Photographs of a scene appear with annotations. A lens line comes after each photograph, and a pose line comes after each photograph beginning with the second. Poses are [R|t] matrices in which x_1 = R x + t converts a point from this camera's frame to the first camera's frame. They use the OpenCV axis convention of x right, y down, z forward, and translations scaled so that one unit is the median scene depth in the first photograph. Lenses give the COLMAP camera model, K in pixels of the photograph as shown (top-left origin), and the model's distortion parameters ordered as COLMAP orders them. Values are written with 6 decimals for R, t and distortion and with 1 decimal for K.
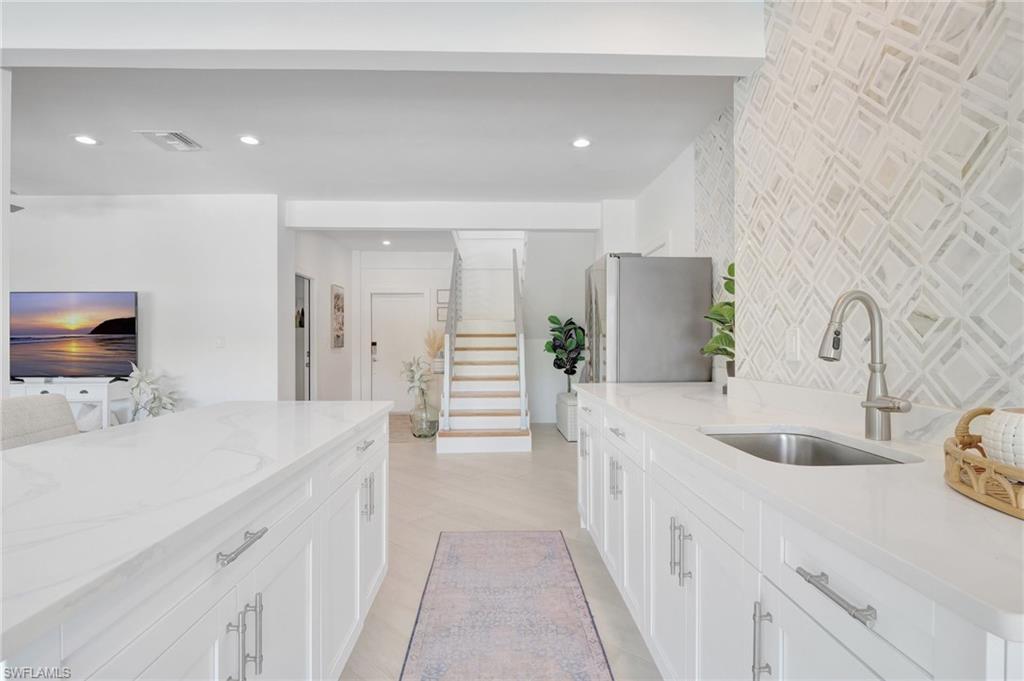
lens RADIAL K [[496.7, 0, 507.0], [0, 496.7, 338.8], [0, 0, 1]] dist [-0.010196, -0.001857]
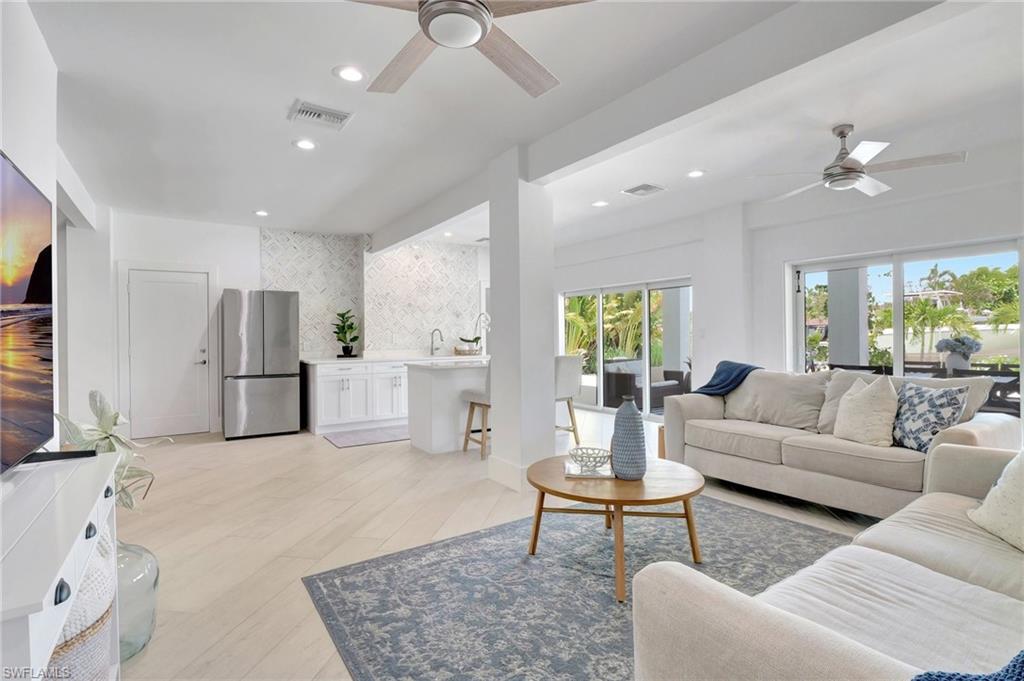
lens RADIAL K [[496.7, 0, 512.6], [0, 496.7, 339.0], [0, 0, 1]] dist [-0.010196, -0.001857]
pose [[-0.531927, -0.002342, 0.846787, -3.210978], [0.001631, 0.999991, 0.003791, -0.001047], [-0.846789, 0.003398, -0.531919, 2.319915]]
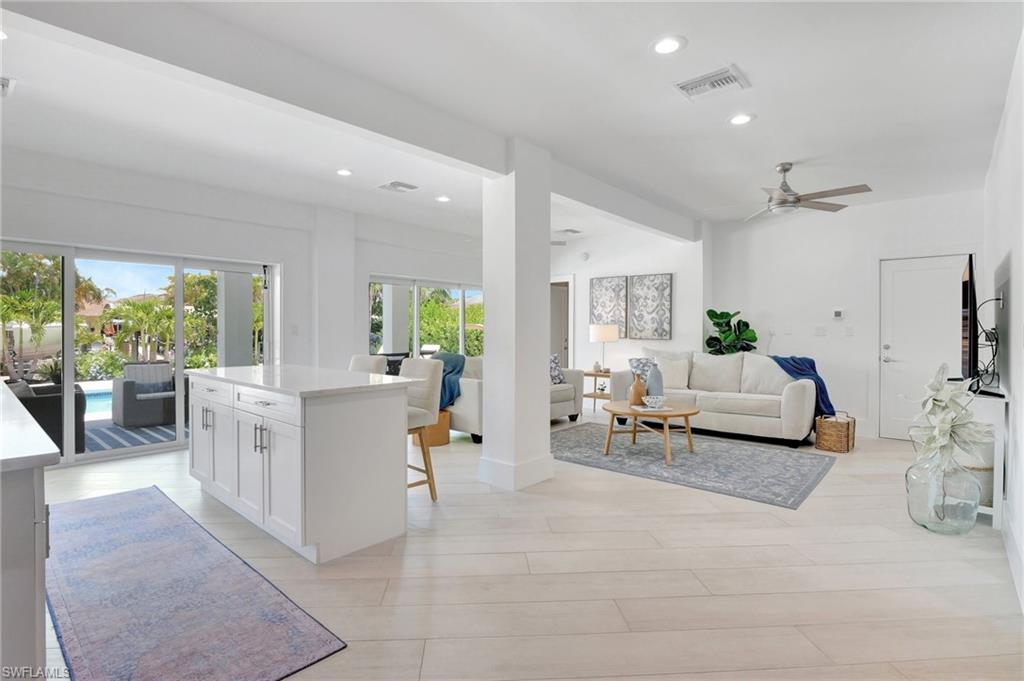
lens RADIAL K [[496.7, 0, 505.0], [0, 496.7, 334.2], [0, 0, 1]] dist [-0.010196, -0.001857]
pose [[-0.693204, 0.001420, -0.720740, 0.275843], [0.000202, 0.999998, 0.001775, 0.001018], [0.720741, 0.001085, -0.693204, 2.583060]]
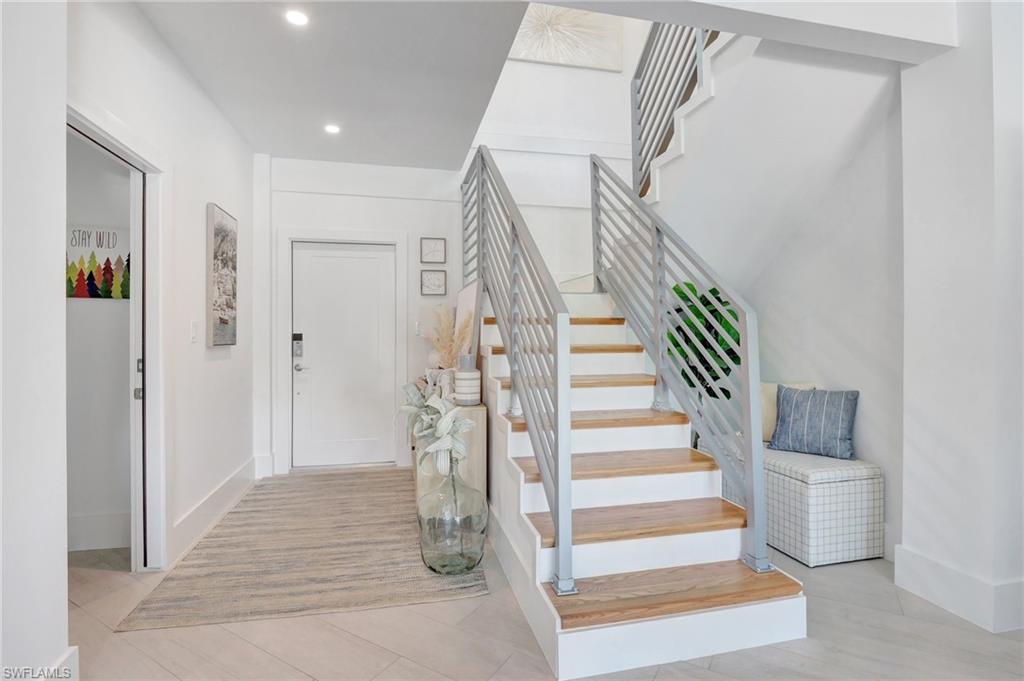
lens RADIAL K [[496.7, 0, 505.8], [0, 496.7, 327.1], [0, 0, 1]] dist [-0.010196, -0.001857]
pose [[0.982687, 0.001049, 0.185269, -0.660753], [-0.000086, 0.999986, -0.005205, 0.007979], [-0.185272, 0.005099, 0.982674, 1.965349]]
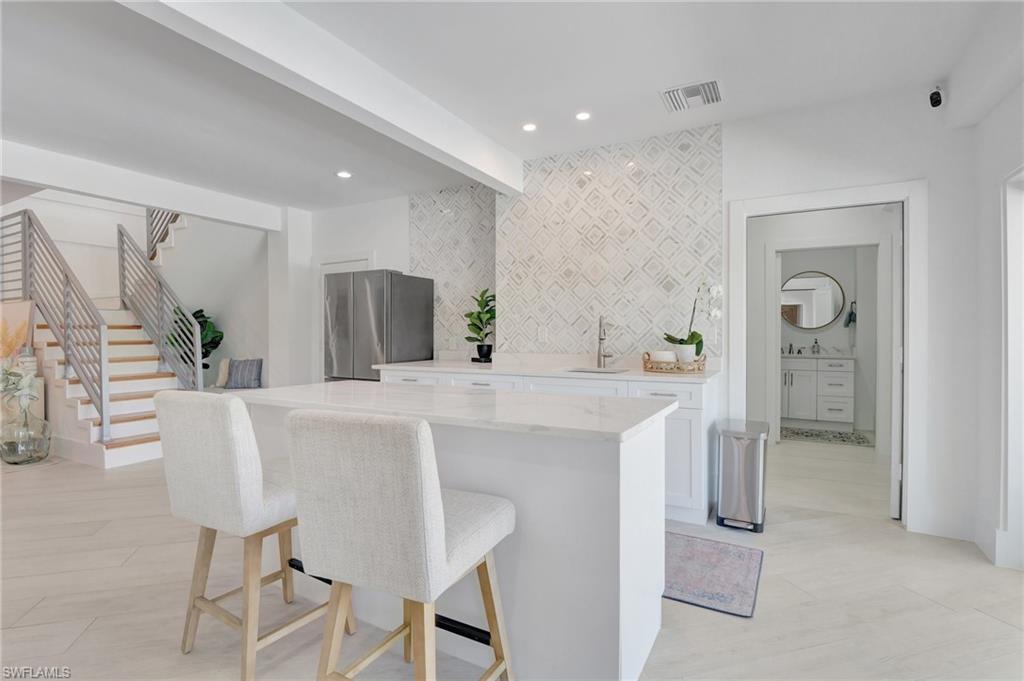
lens RADIAL K [[496.7, 0, 509.9], [0, 496.7, 338.1], [0, 0, 1]] dist [-0.010196, -0.001857]
pose [[0.512406, -0.009062, 0.858695, -1.416316], [-0.002955, 0.999920, 0.012316, -0.000076], [-0.858738, -0.008849, 0.512338, -0.003492]]
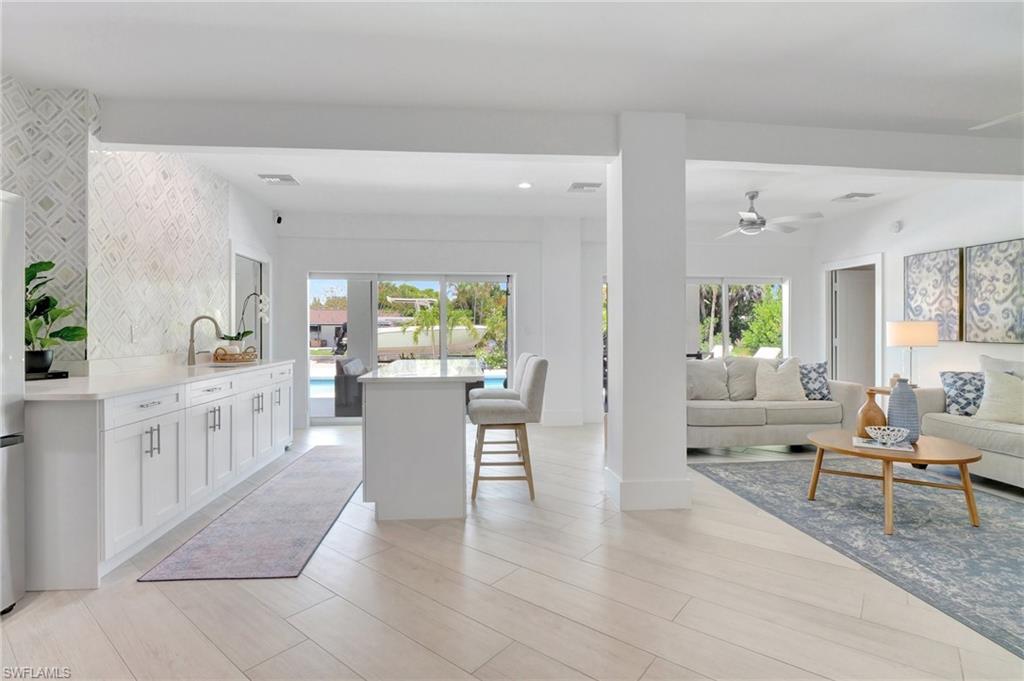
lens RADIAL K [[496.7, 0, 509.1], [0, 496.7, 331.8], [0, 0, 1]] dist [-0.010196, -0.001857]
pose [[-0.997741, -0.002958, -0.067116, -0.691355], [-0.002611, 0.999983, -0.005250, 0.009836], [0.067130, -0.005063, -0.997731, 2.973515]]
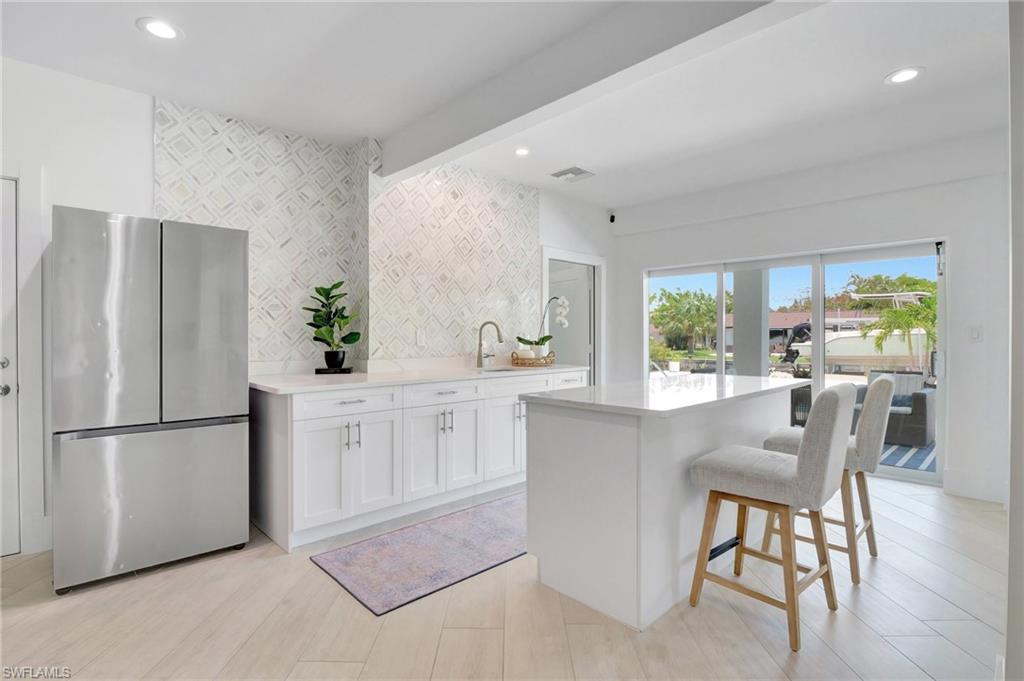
lens RADIAL K [[496.7, 0, 511.4], [0, 496.7, 339.7], [0, 0, 1]] dist [-0.010196, -0.001857]
pose [[-0.674230, -0.008857, 0.738468, -1.264949], [-0.006473, 0.999961, 0.006082, 0.002459], [-0.738493, -0.000679, -0.674261, 2.182750]]
